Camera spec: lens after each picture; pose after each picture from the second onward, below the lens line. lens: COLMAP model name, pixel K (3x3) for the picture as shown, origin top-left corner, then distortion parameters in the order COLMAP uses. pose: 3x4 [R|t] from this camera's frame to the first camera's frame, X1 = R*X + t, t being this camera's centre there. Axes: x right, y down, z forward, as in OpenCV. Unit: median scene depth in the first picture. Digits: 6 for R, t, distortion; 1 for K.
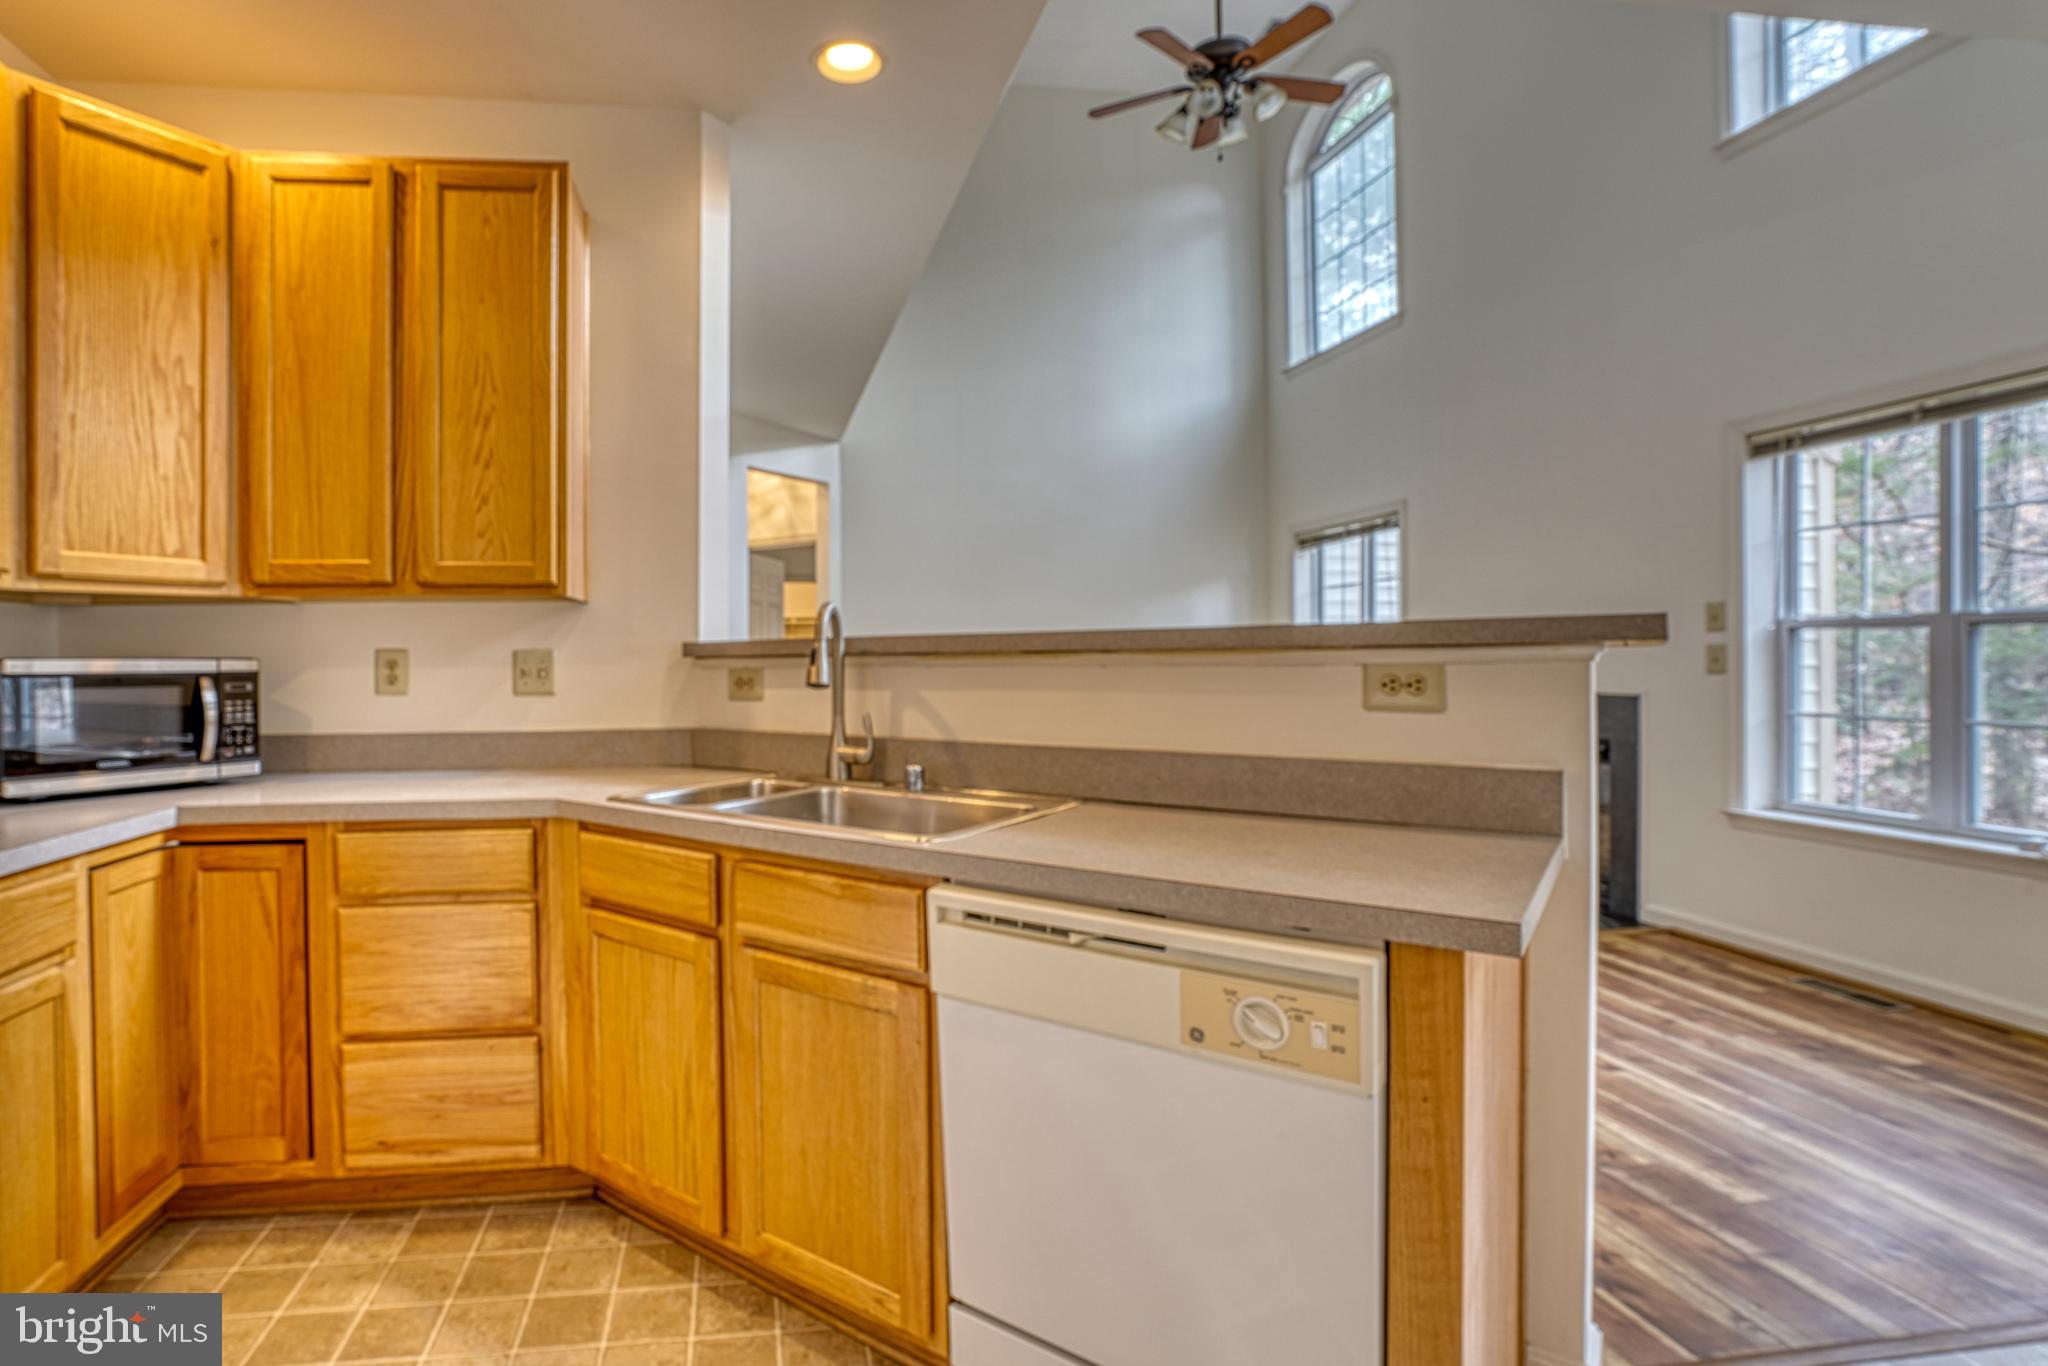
lens RADIAL K [[960.8, 0, 918.3], [0, 960.8, 672.1], [0, 0, 1]] dist [-0.047322, 0.015820]
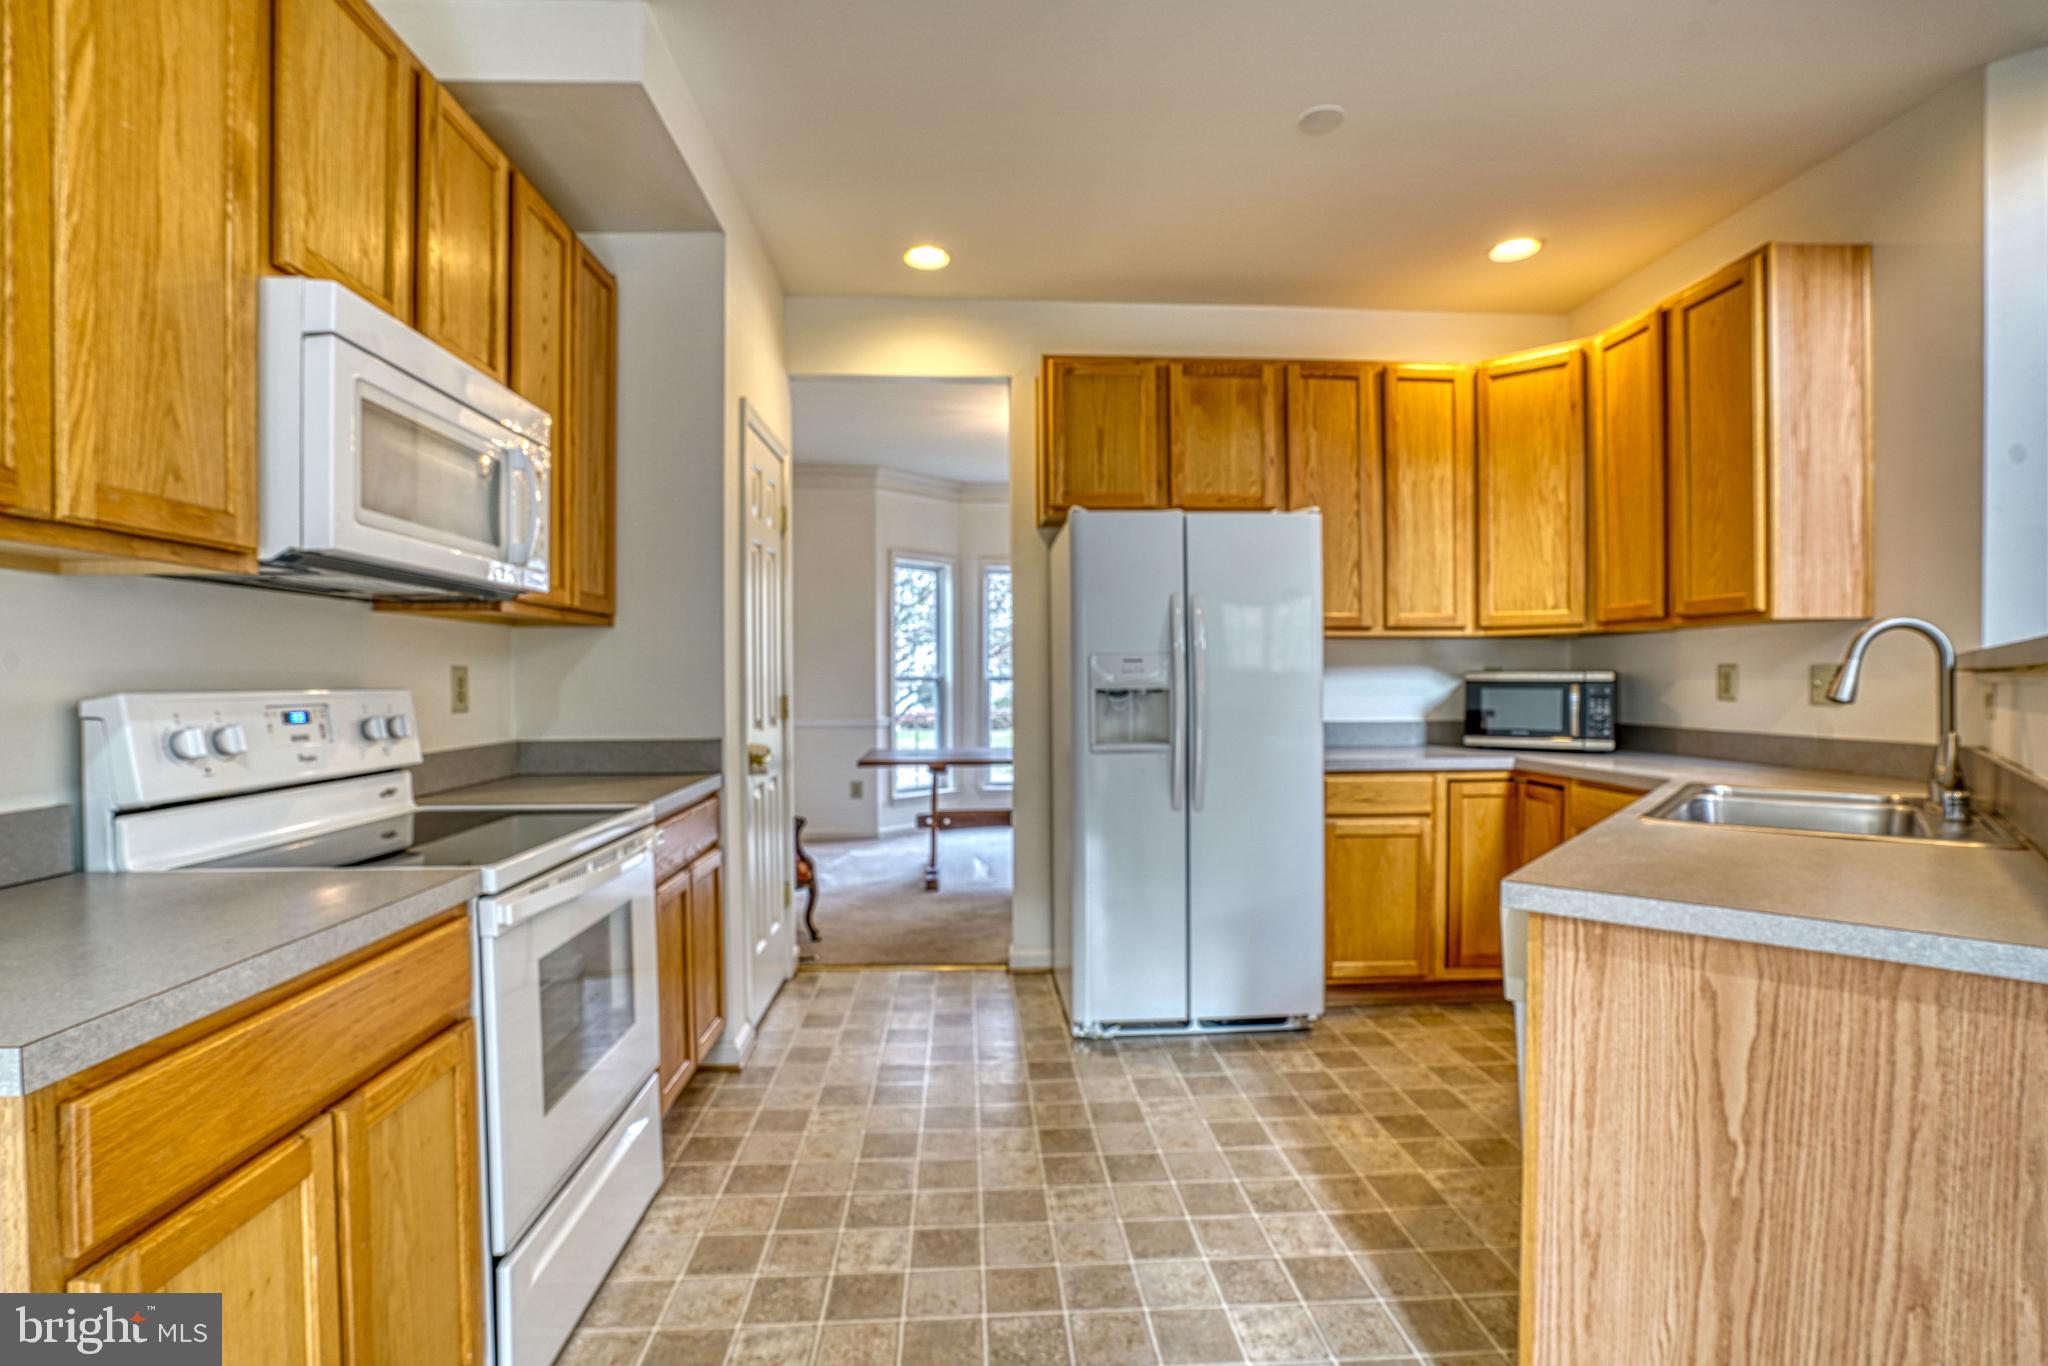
lens RADIAL K [[960.8, 0, 996.7], [0, 960.8, 686.0], [0, 0, 1]] dist [-0.047322, 0.015820]
pose [[-0.093802, 0.019382, -0.995402, 0.908407], [-0.012335, 0.999711, 0.020628, -0.011129], [0.995514, 0.014213, -0.093535, 0.185185]]
